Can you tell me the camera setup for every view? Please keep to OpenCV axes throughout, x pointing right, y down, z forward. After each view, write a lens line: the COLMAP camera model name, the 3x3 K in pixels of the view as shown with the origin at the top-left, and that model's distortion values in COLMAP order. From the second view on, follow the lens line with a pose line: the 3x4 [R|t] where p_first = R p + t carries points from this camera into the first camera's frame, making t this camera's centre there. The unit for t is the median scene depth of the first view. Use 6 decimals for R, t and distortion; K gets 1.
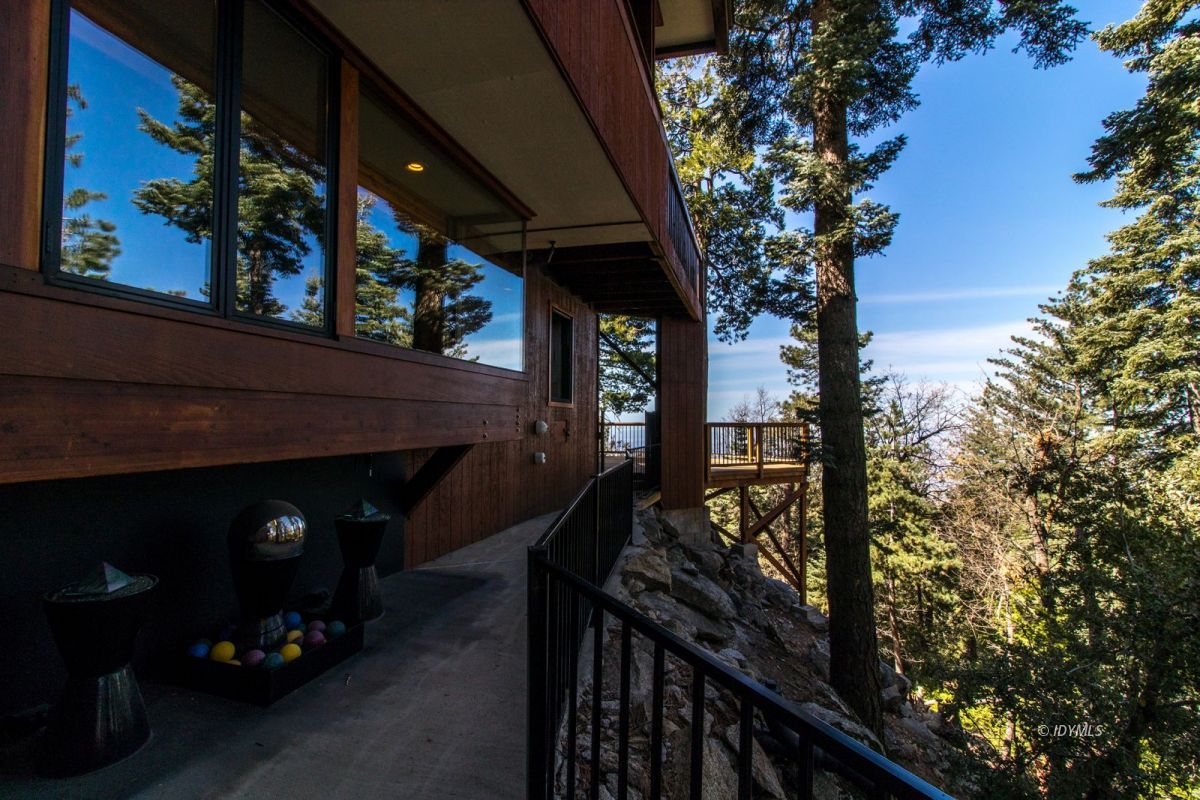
lens RADIAL K [[580.0, 0, 596.2], [0, 580.0, 400.0], [0, 0, 1]] dist [0.001162, -0.000488]
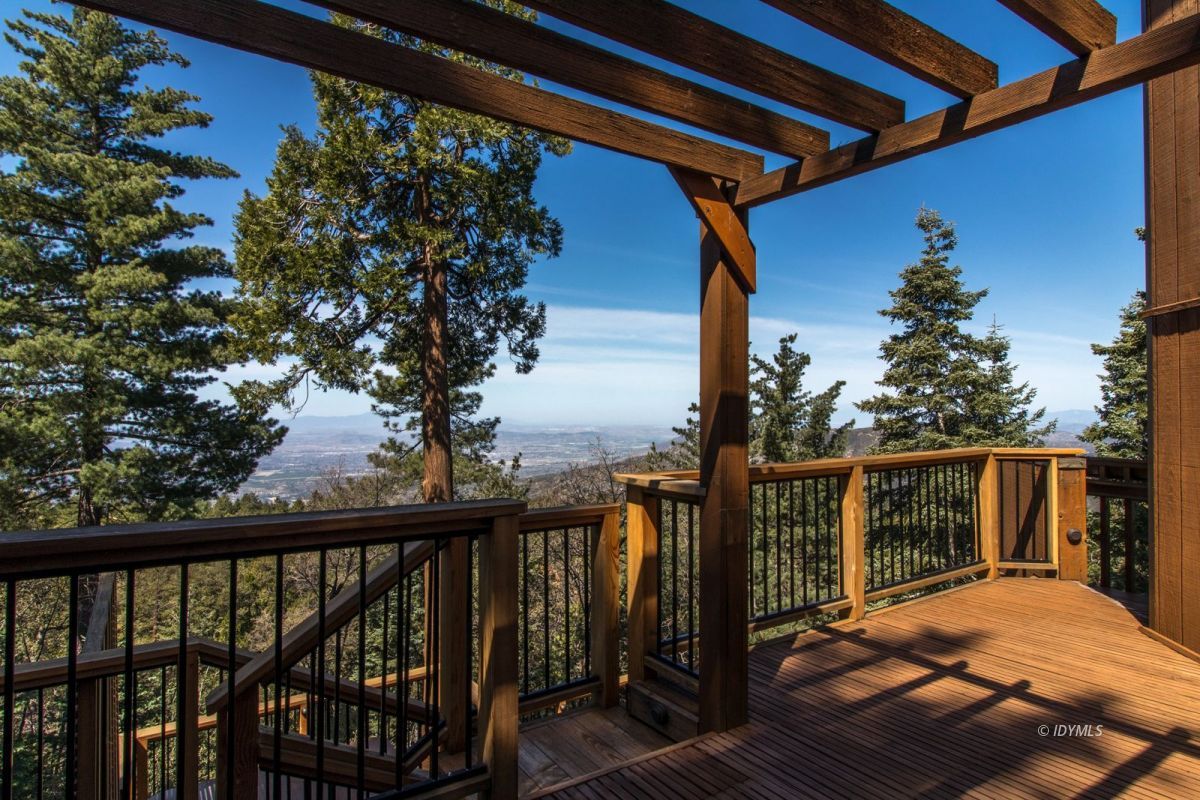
lens RADIAL K [[679.5, 0, 605.9], [0, 679.5, 397.3], [0, 0, 1]] dist [0.001590, 0.000300]
pose [[0.637515, 0.003955, 0.770428, -0.199040], [-0.027773, 0.999455, 0.017850, -0.138440], [-0.769937, -0.032777, 0.637278, 0.438728]]
